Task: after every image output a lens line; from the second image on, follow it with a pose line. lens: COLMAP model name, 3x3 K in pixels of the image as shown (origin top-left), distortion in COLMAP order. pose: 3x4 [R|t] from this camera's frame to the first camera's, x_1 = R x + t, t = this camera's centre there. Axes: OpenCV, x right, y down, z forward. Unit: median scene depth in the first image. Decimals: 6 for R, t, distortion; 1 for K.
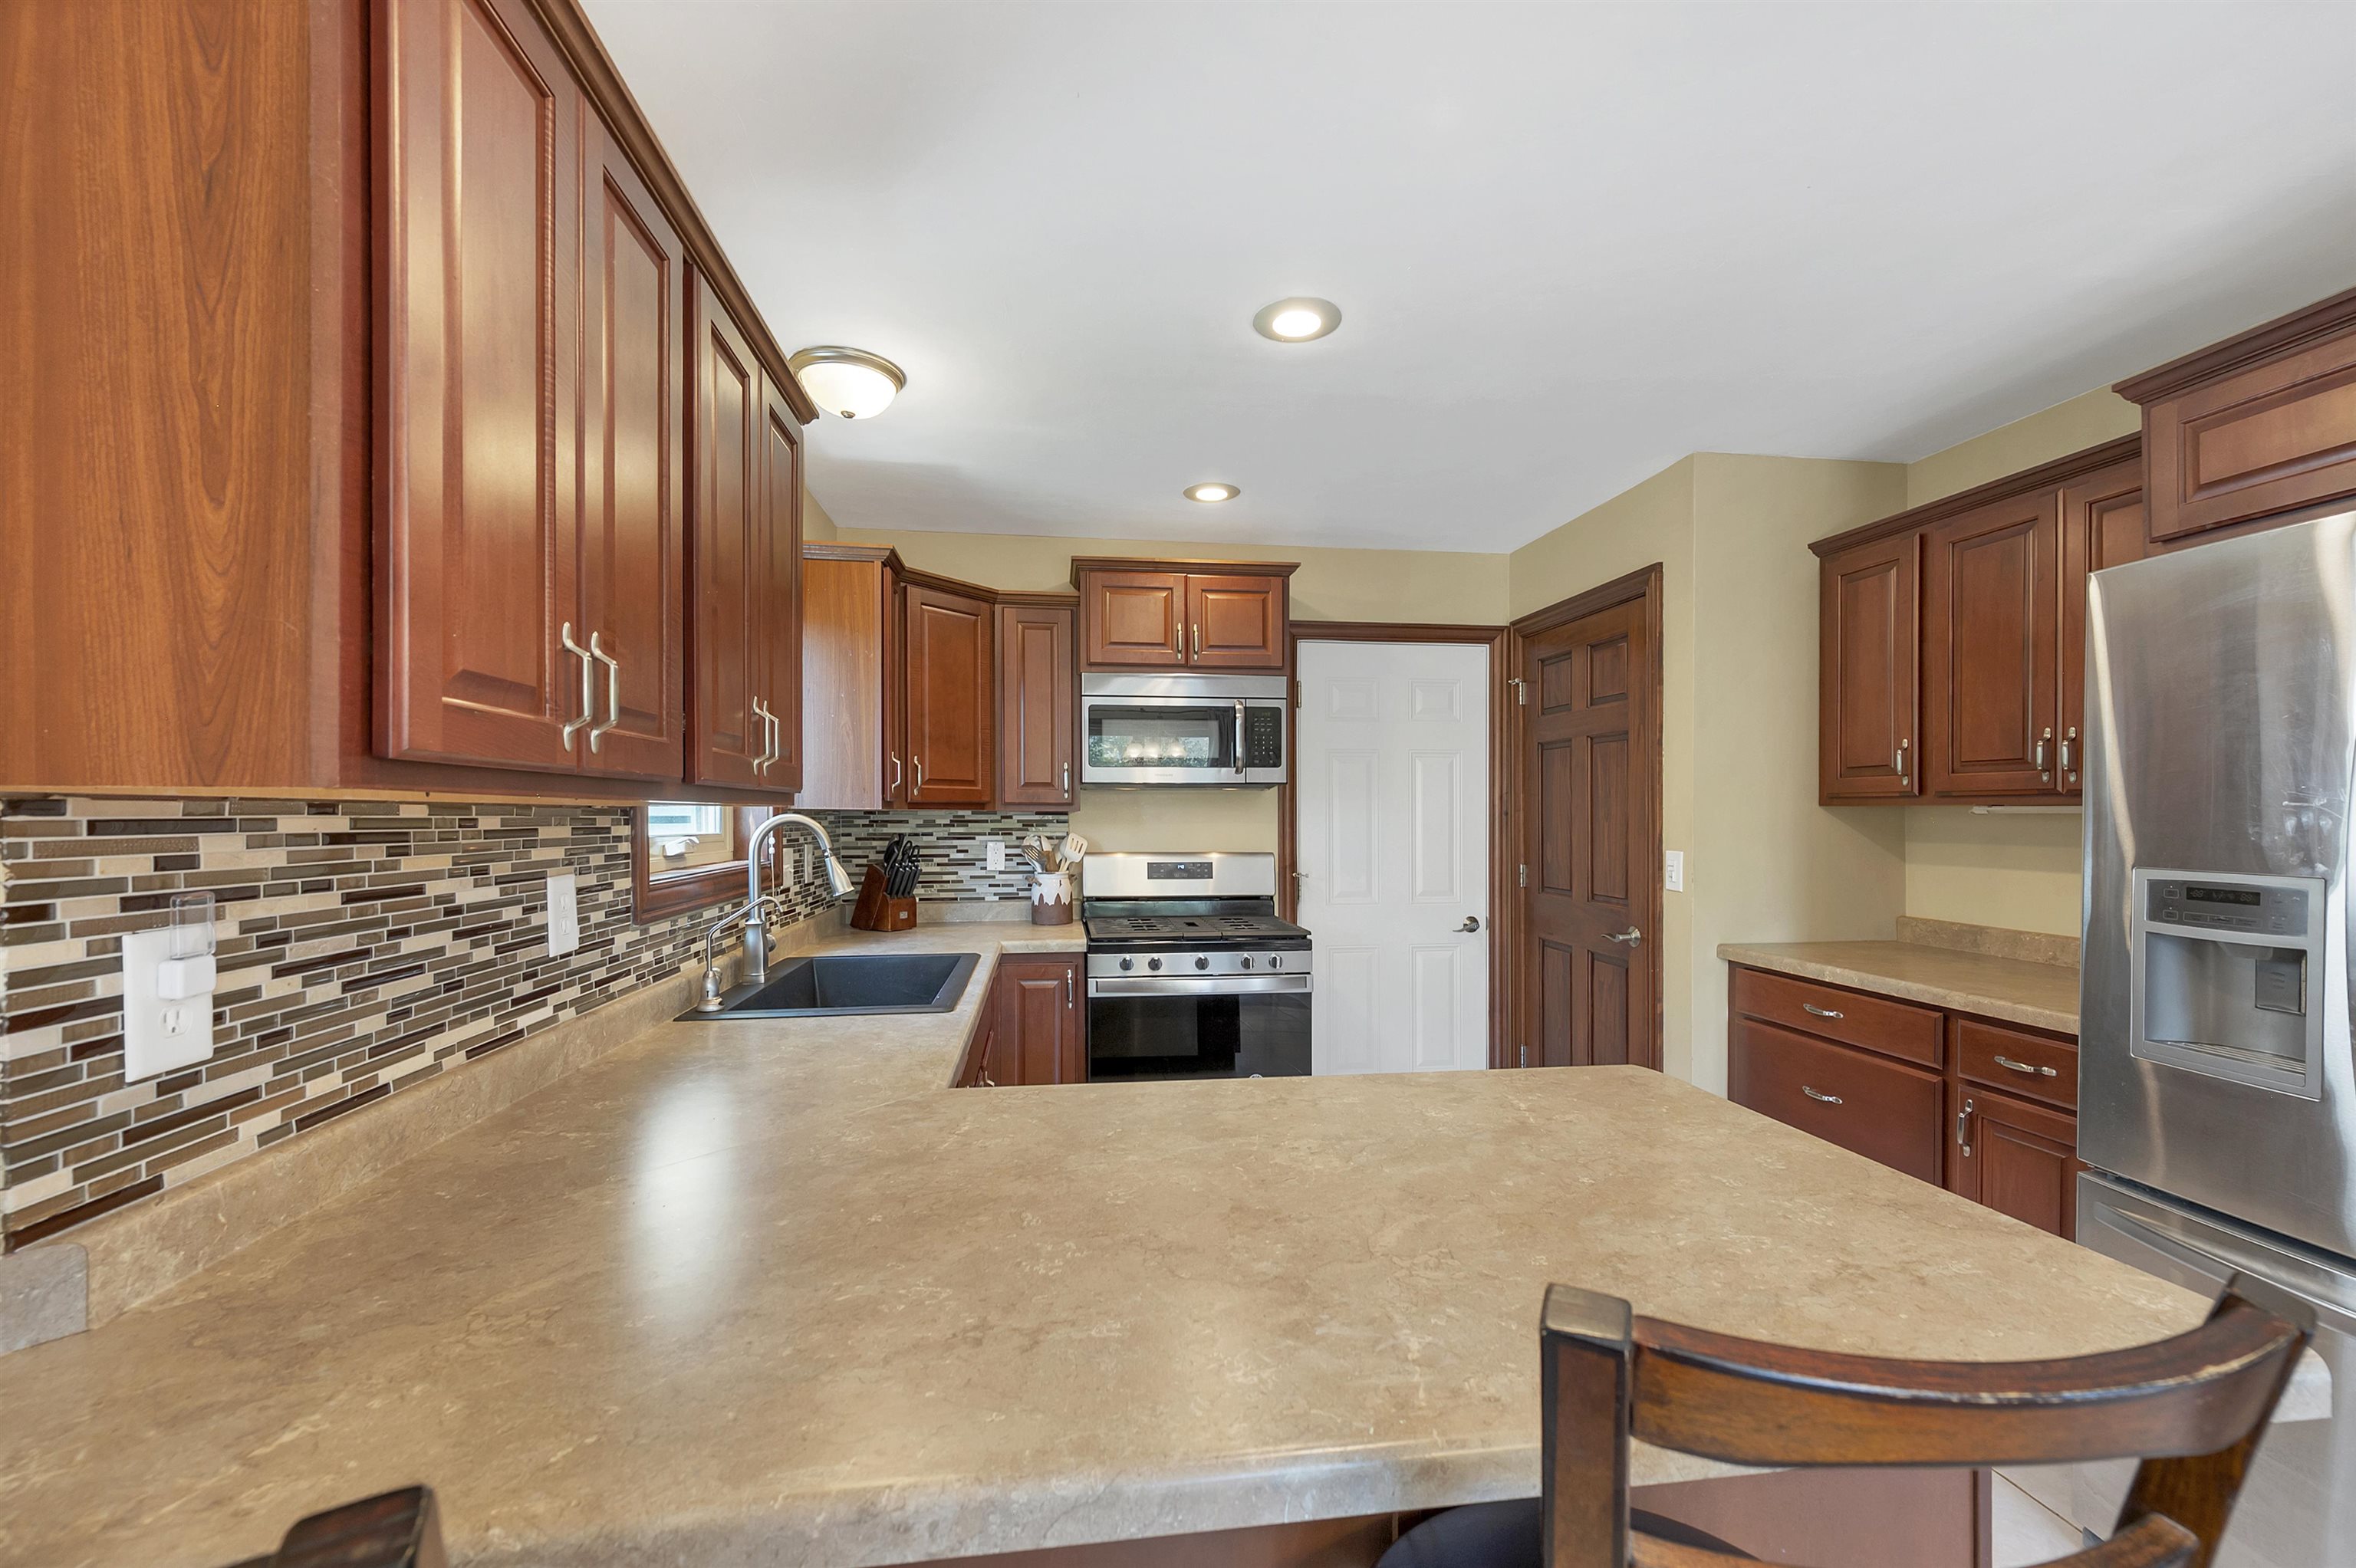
lens RADIAL K [[964.6, 0, 1181.2], [0, 964.6, 823.2], [0, 0, 1]] dist [0.000635, -0.000173]
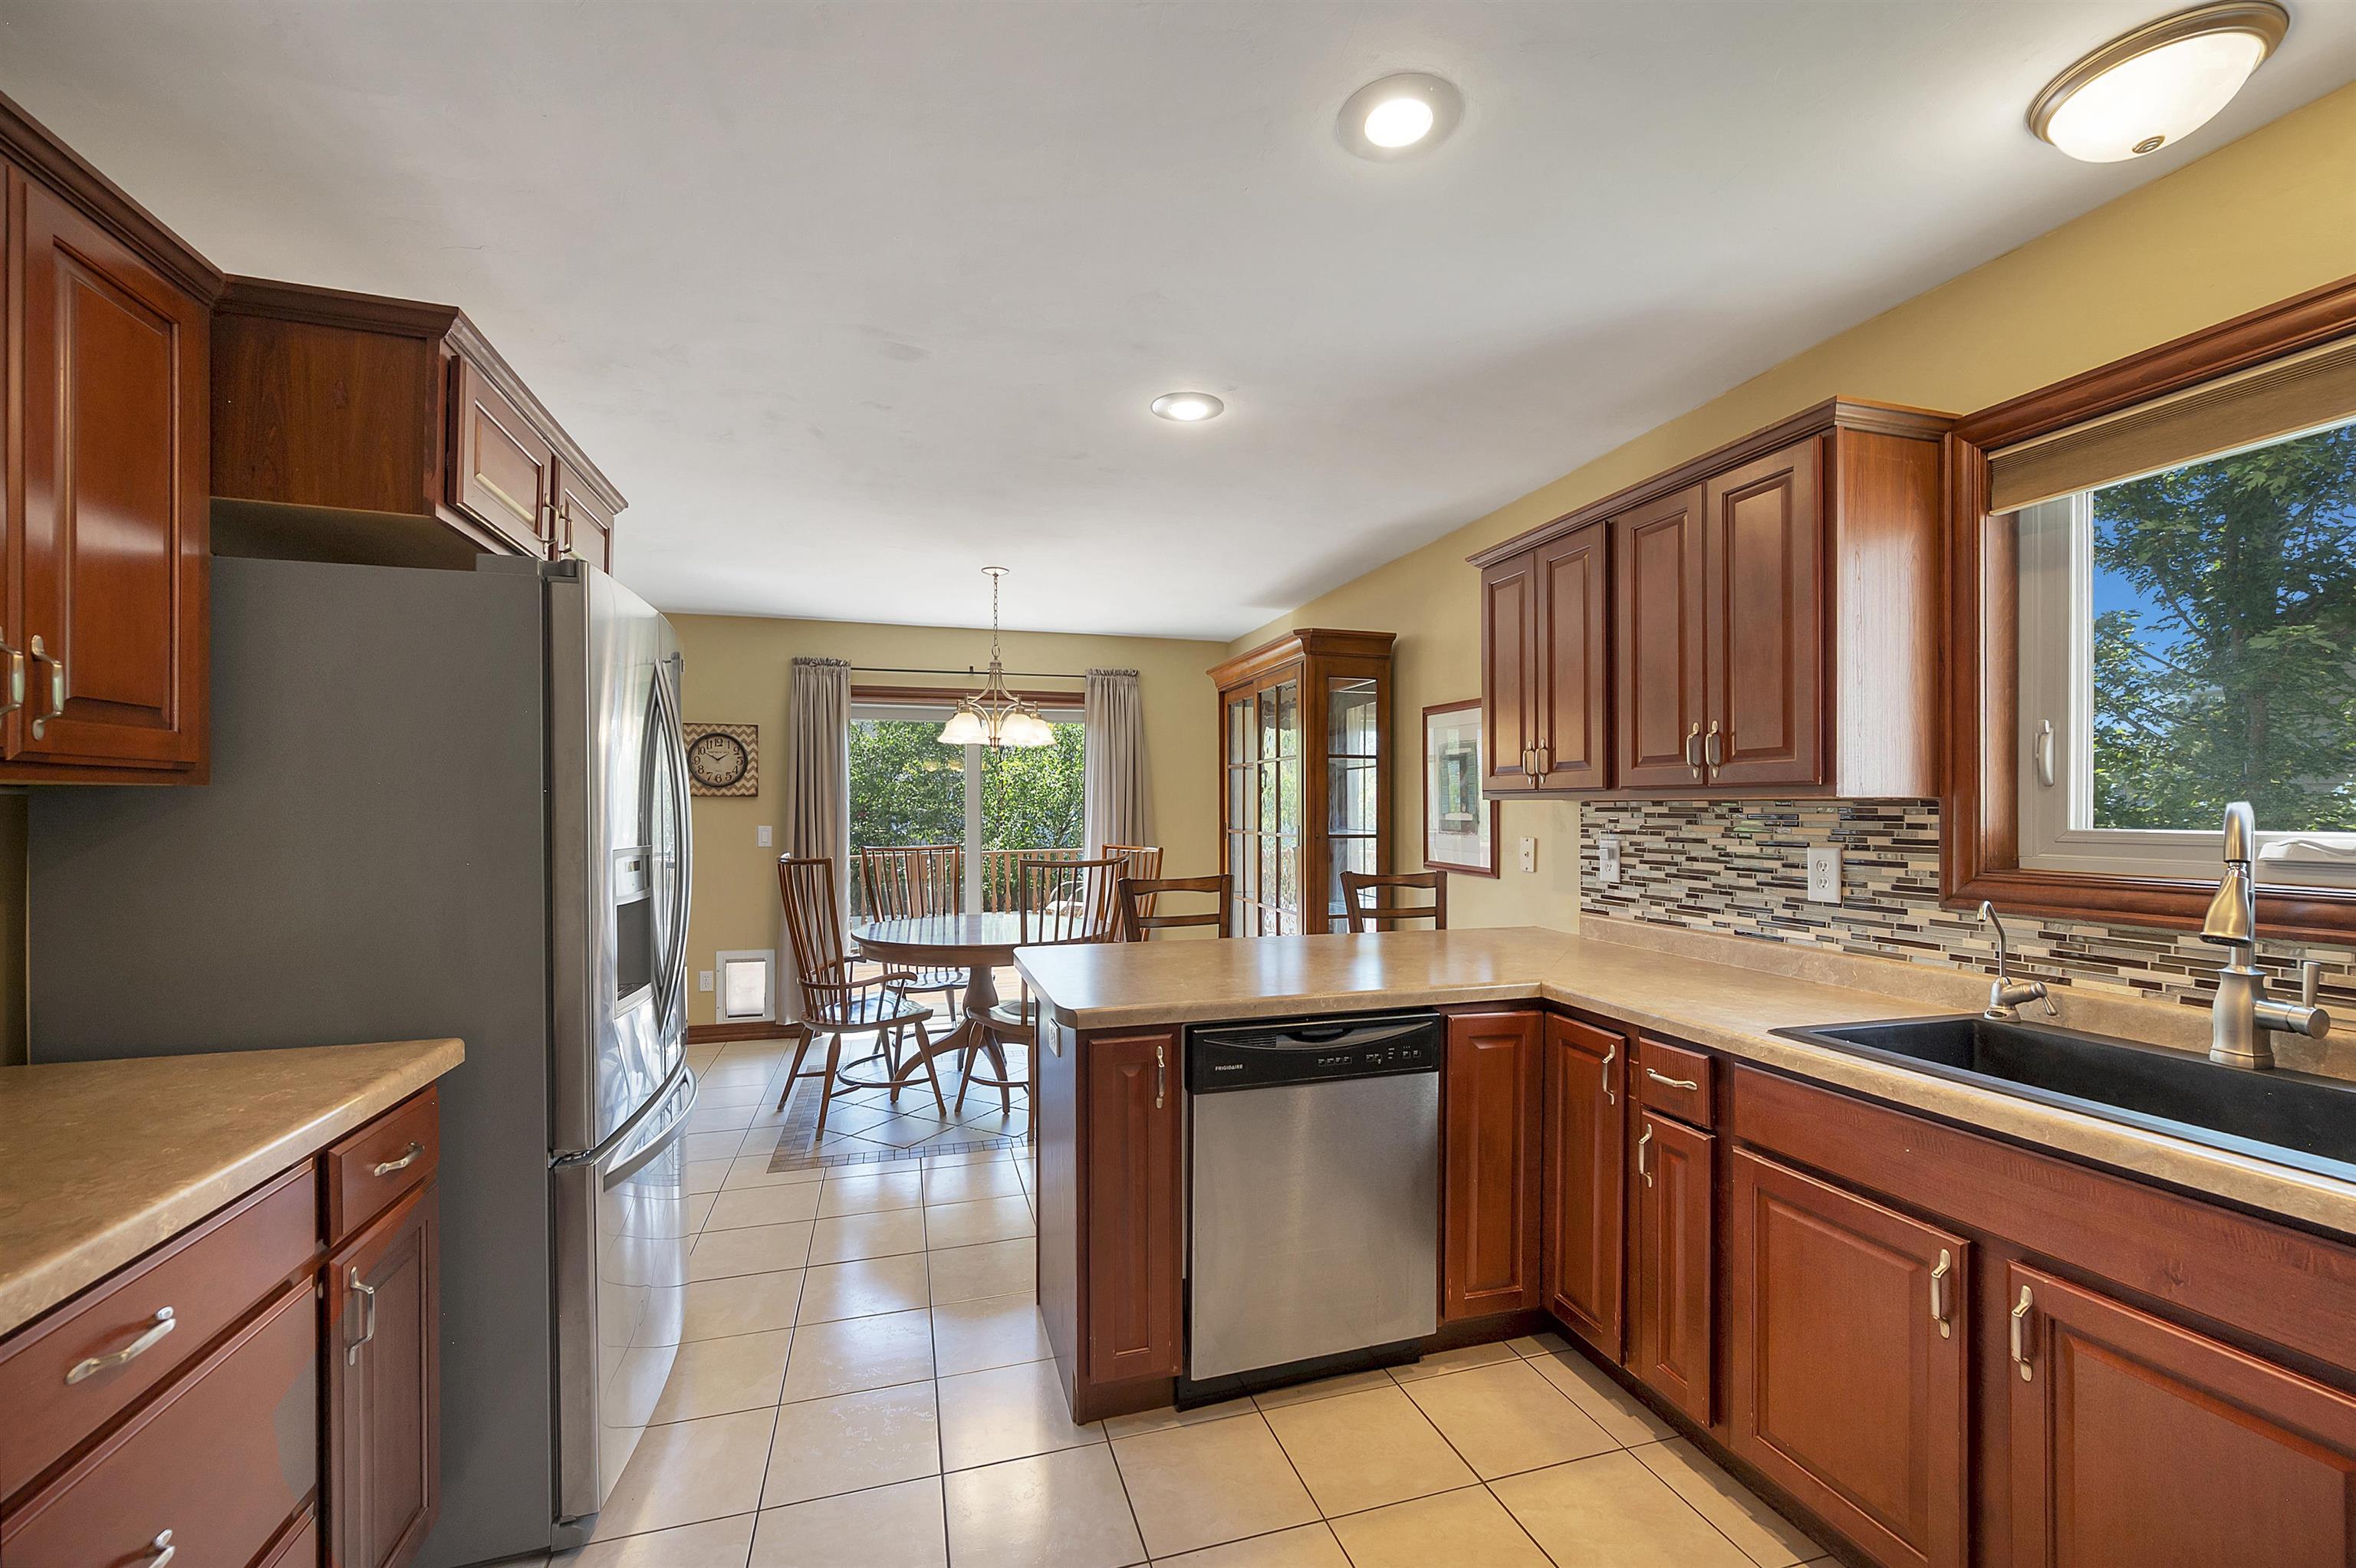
lens RADIAL K [[960.2, 0, 1186.4], [0, 960.2, 804.7], [0, 0, 1]] dist [0.000828, -0.000180]
pose [[-0.986607, -0.000670, -0.163117, 0.461724], [-0.001620, 0.999982, 0.005693, -0.014869], [0.163110, 0.005881, -0.986590, 1.949923]]
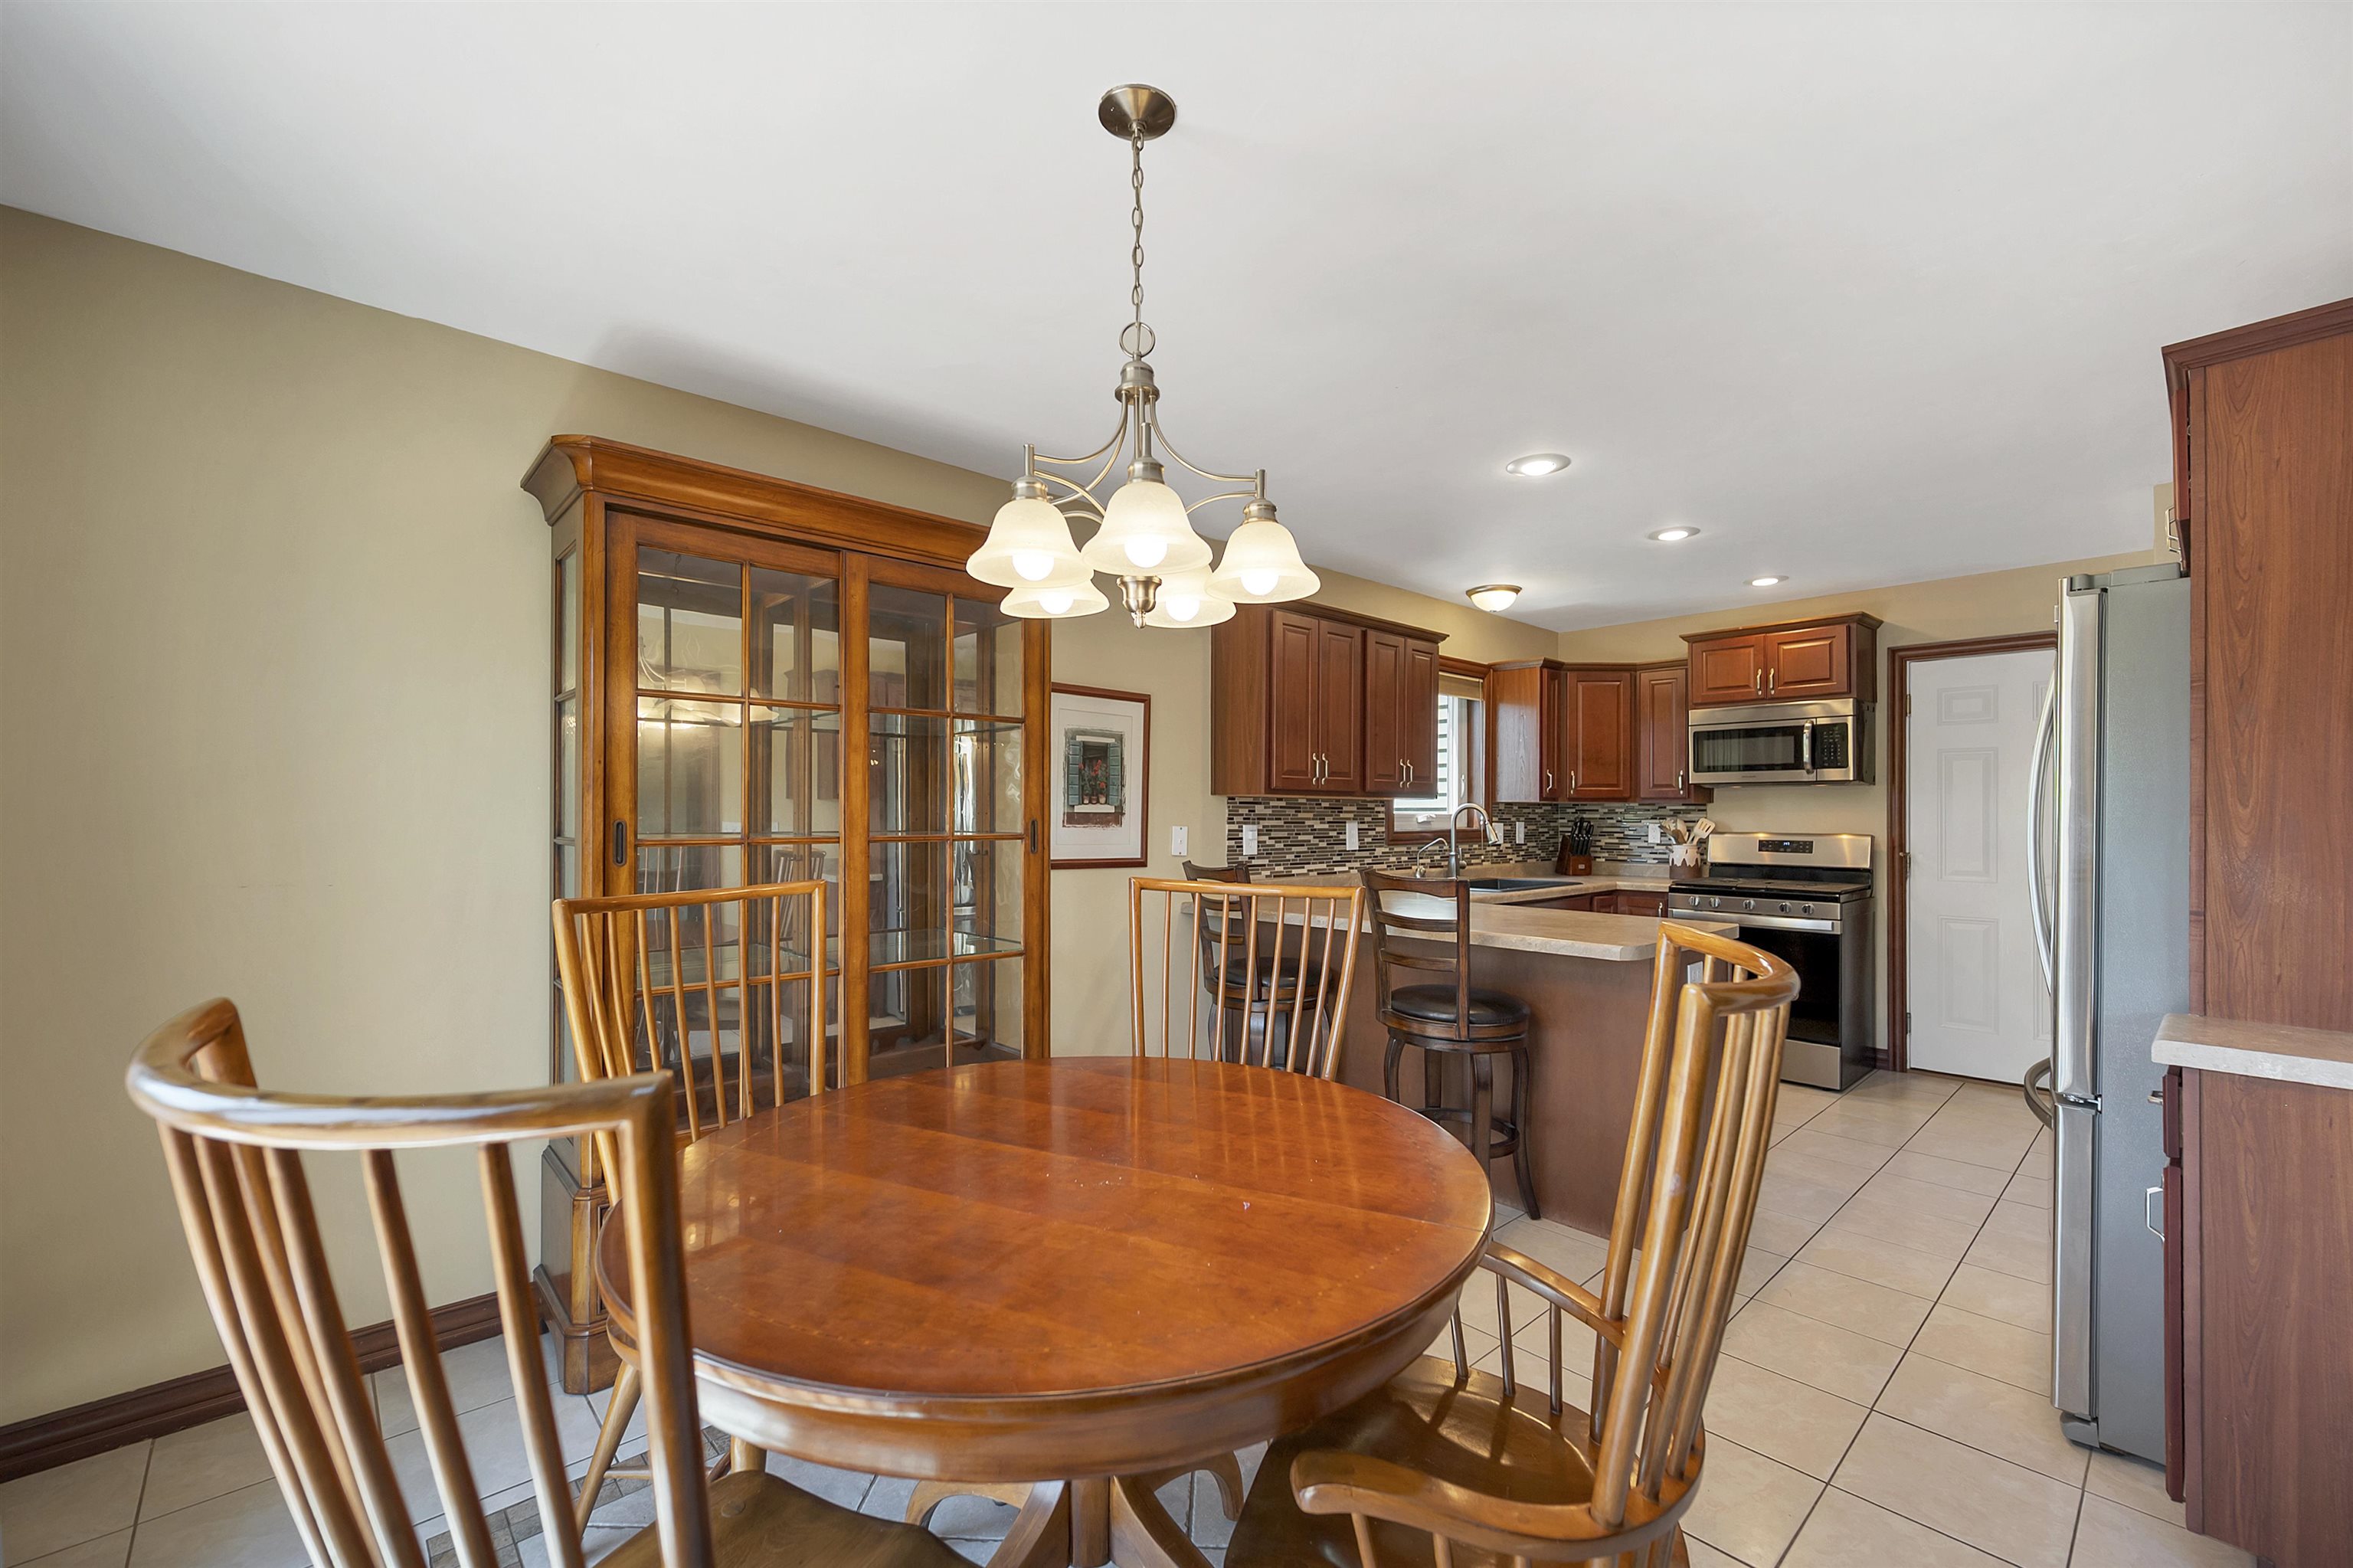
lens RADIAL K [[967.9, 0, 1195.7], [0, 967.9, 812.3], [0, 0, 1]] dist [0.001567, 0.000120]
pose [[0.583797, 0.000252, -0.811900, 1.263159], [-0.010749, 0.999915, -0.007419, 0.041165], [0.811829, 0.013058, 0.583750, -0.948678]]
